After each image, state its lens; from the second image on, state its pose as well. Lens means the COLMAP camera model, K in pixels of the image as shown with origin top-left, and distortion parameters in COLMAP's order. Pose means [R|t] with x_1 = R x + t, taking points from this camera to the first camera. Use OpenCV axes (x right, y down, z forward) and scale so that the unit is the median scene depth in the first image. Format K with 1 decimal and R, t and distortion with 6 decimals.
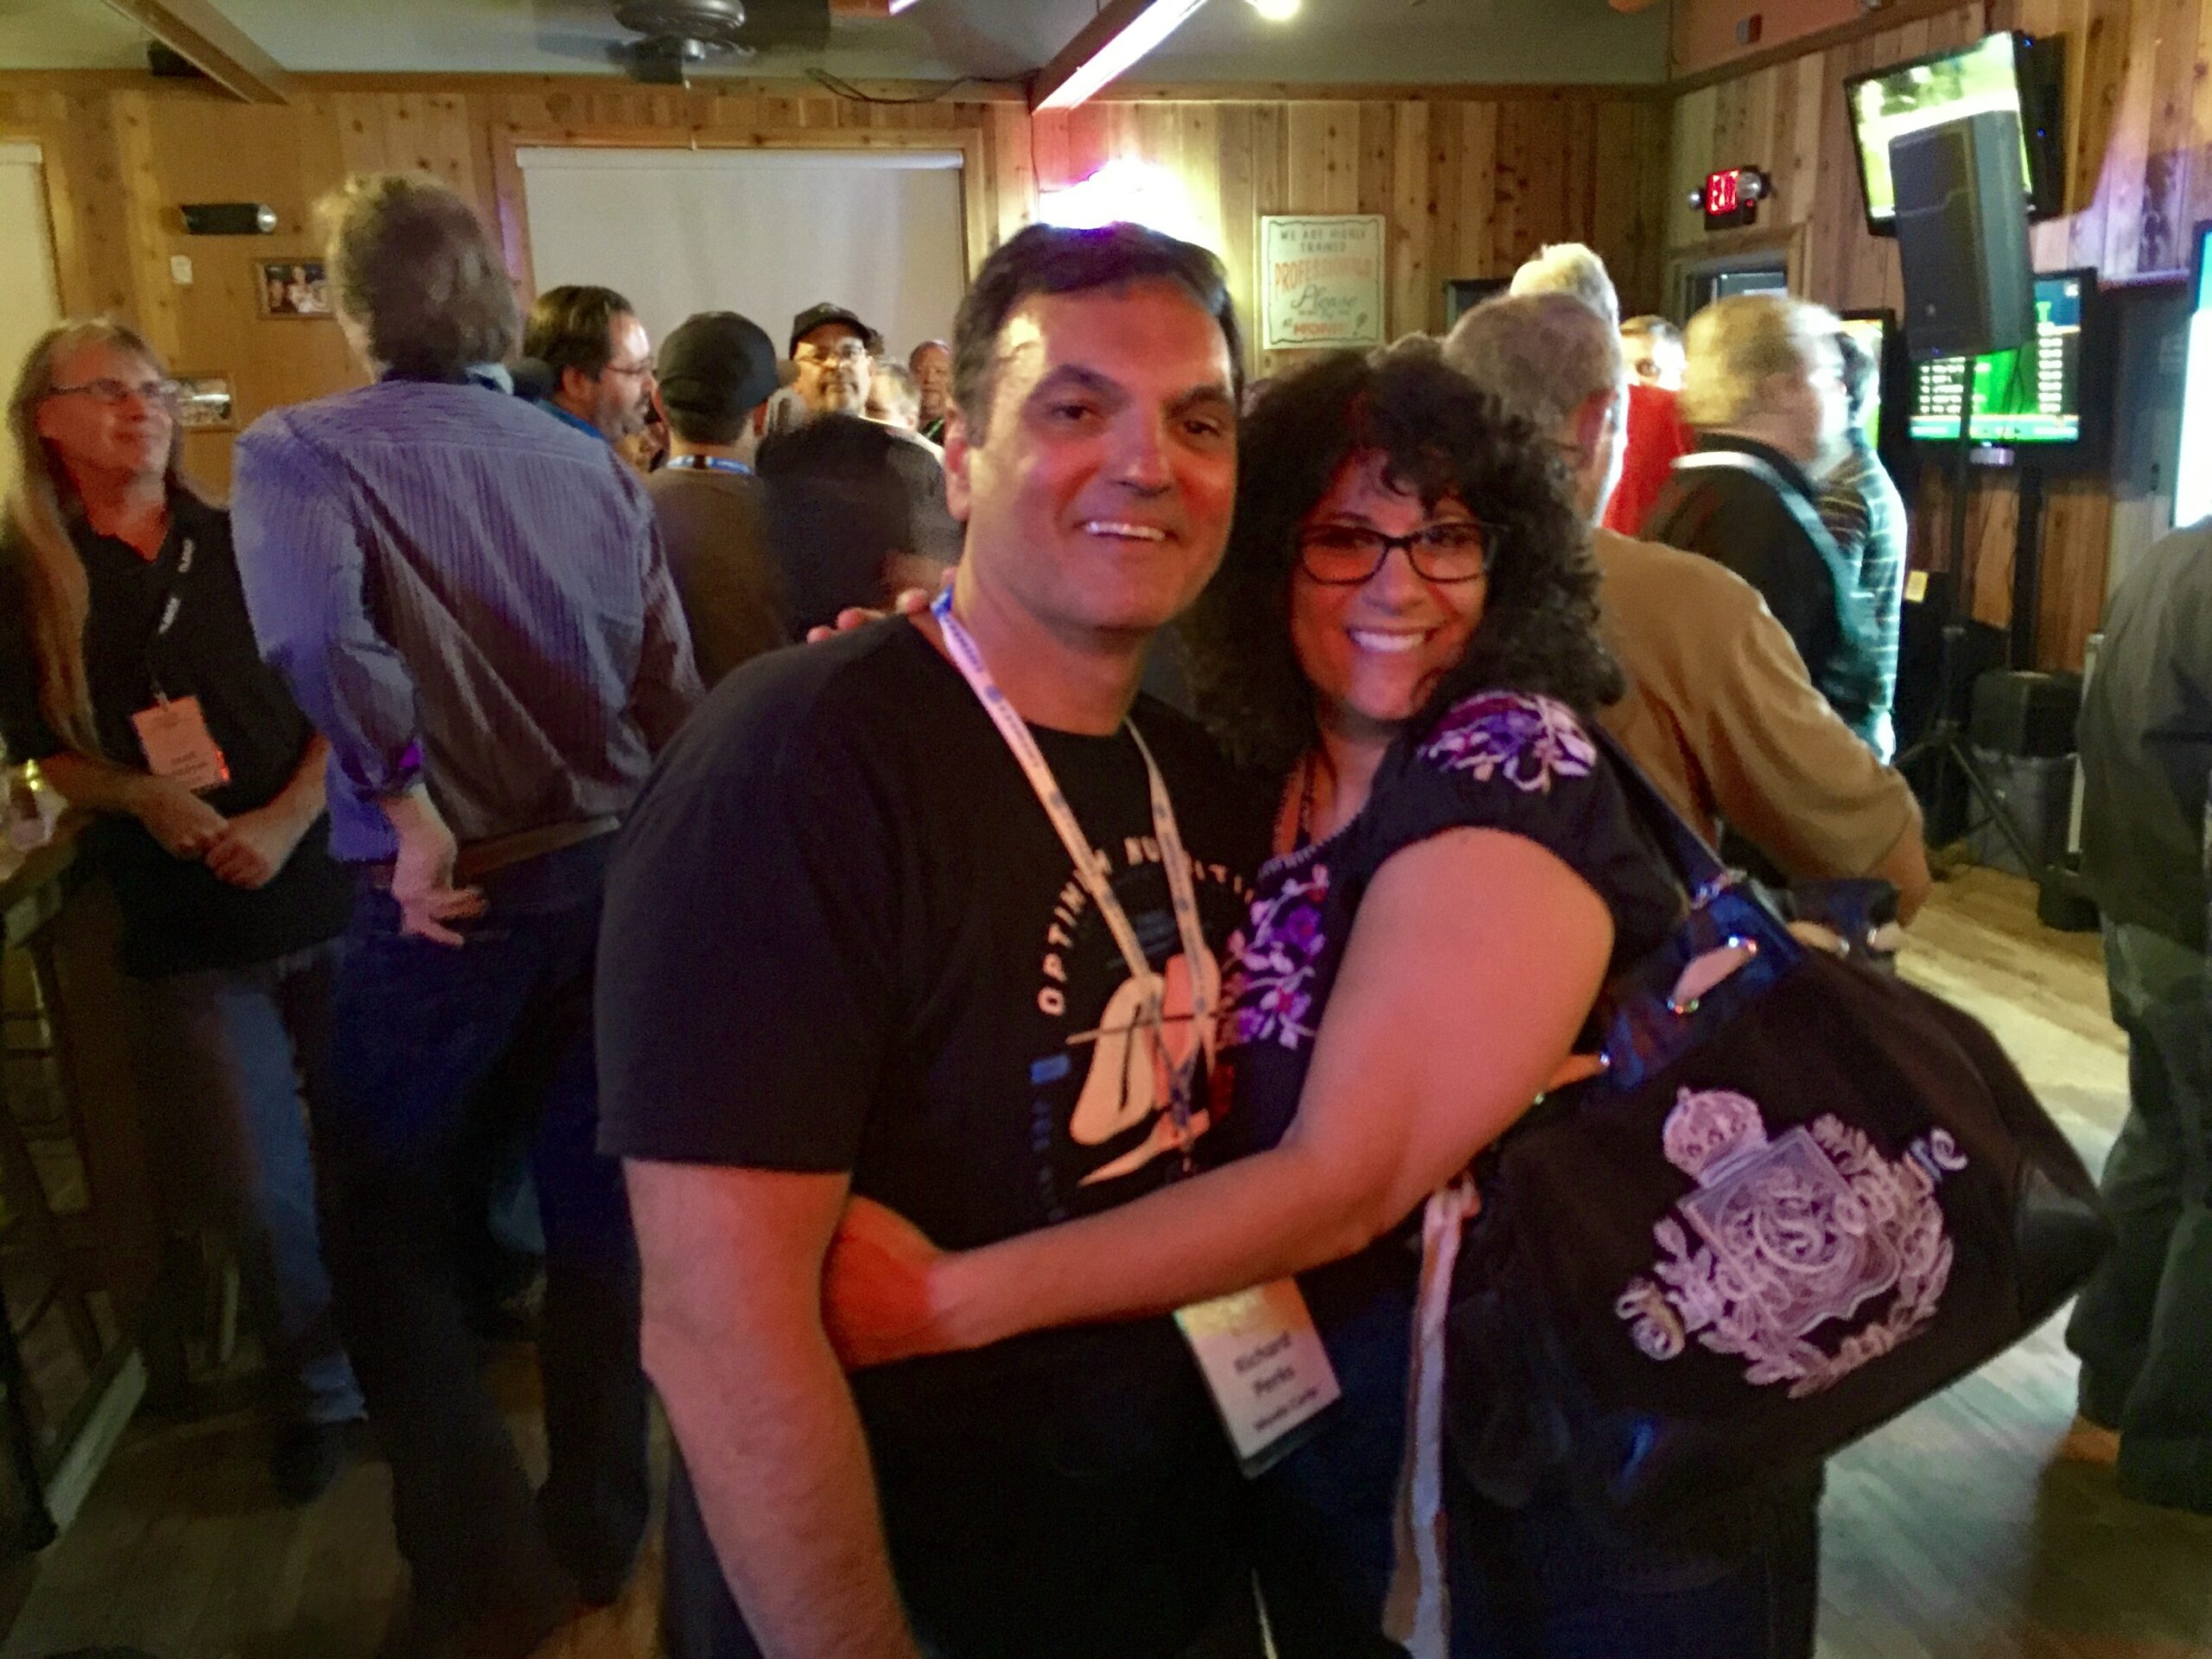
lens RADIAL K [[1888.9, 0, 1106.0], [0, 1888.9, 829.5], [0, 0, 1]] dist [0.068308, -0.081394]
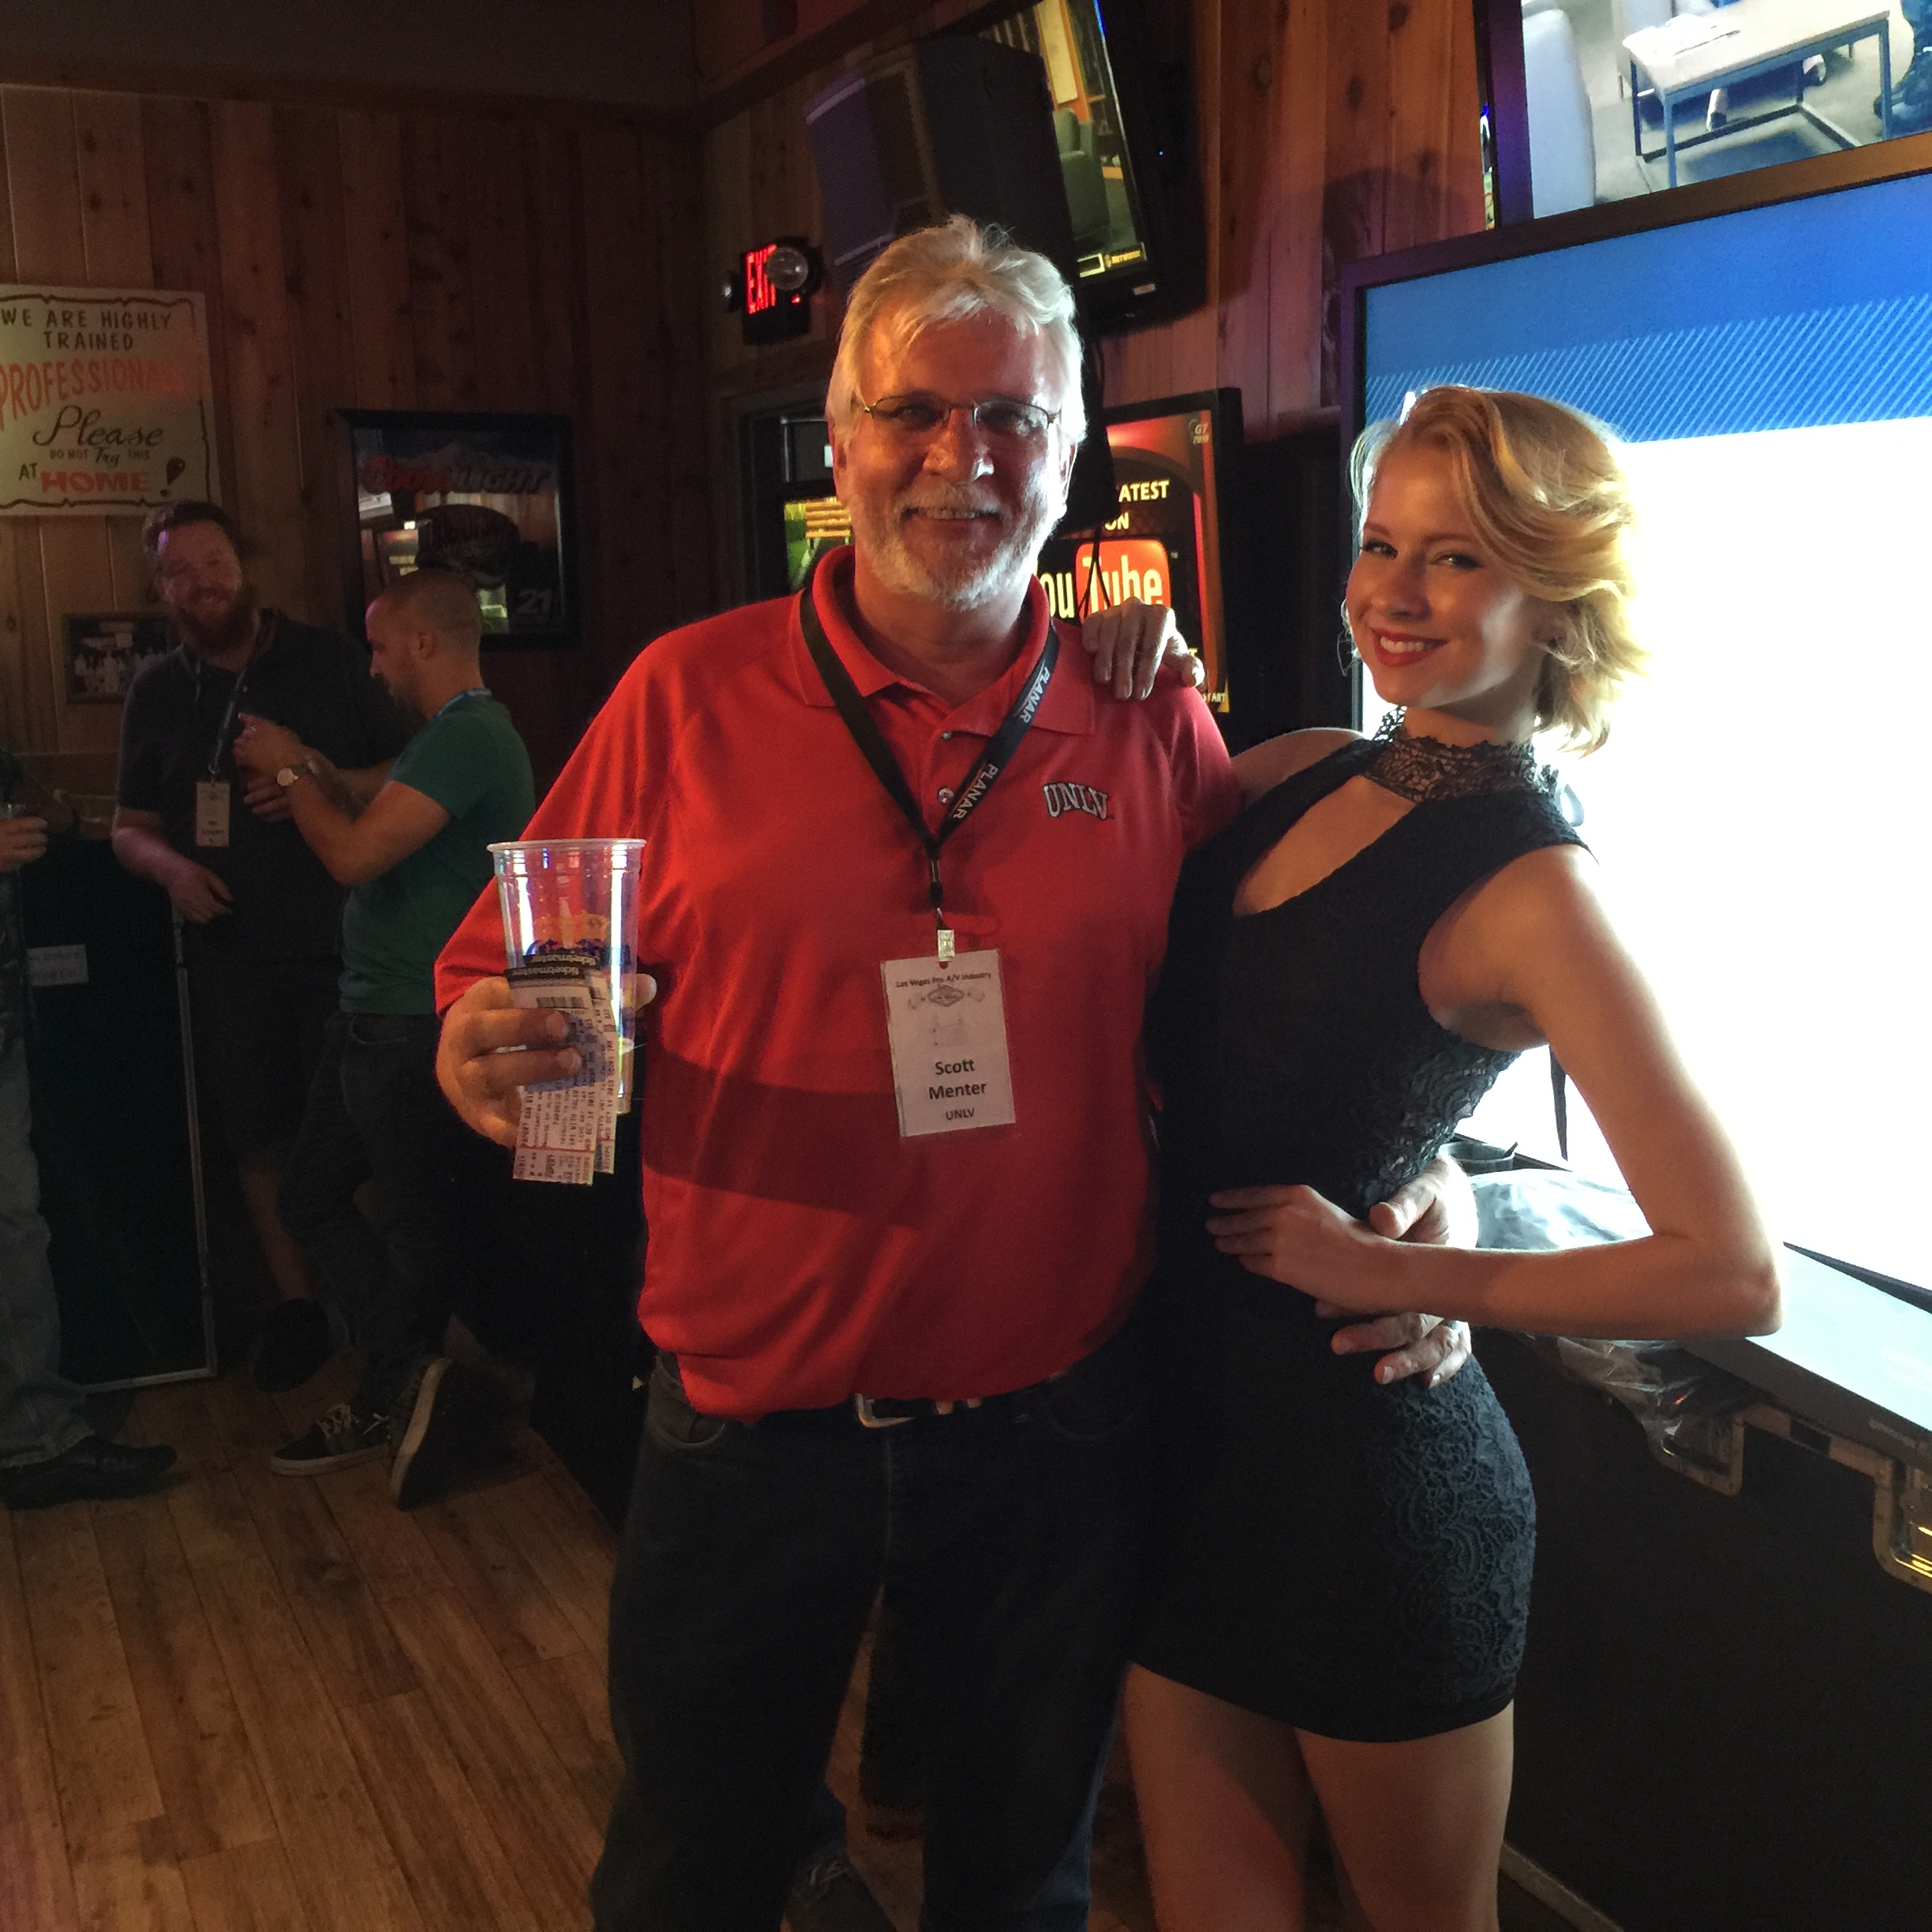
lens RADIAL K [[2225.0, 0, 1009.4], [0, 2225.0, 963.5], [0, 0, 1]] dist [-0.004955, 0.008034]
pose [[0.964470, -0.033454, 0.262065, 0.198198], [0.047866, 0.997661, -0.048804, -0.076197], [-0.259819, 0.059615, 0.963815, 0.302363]]
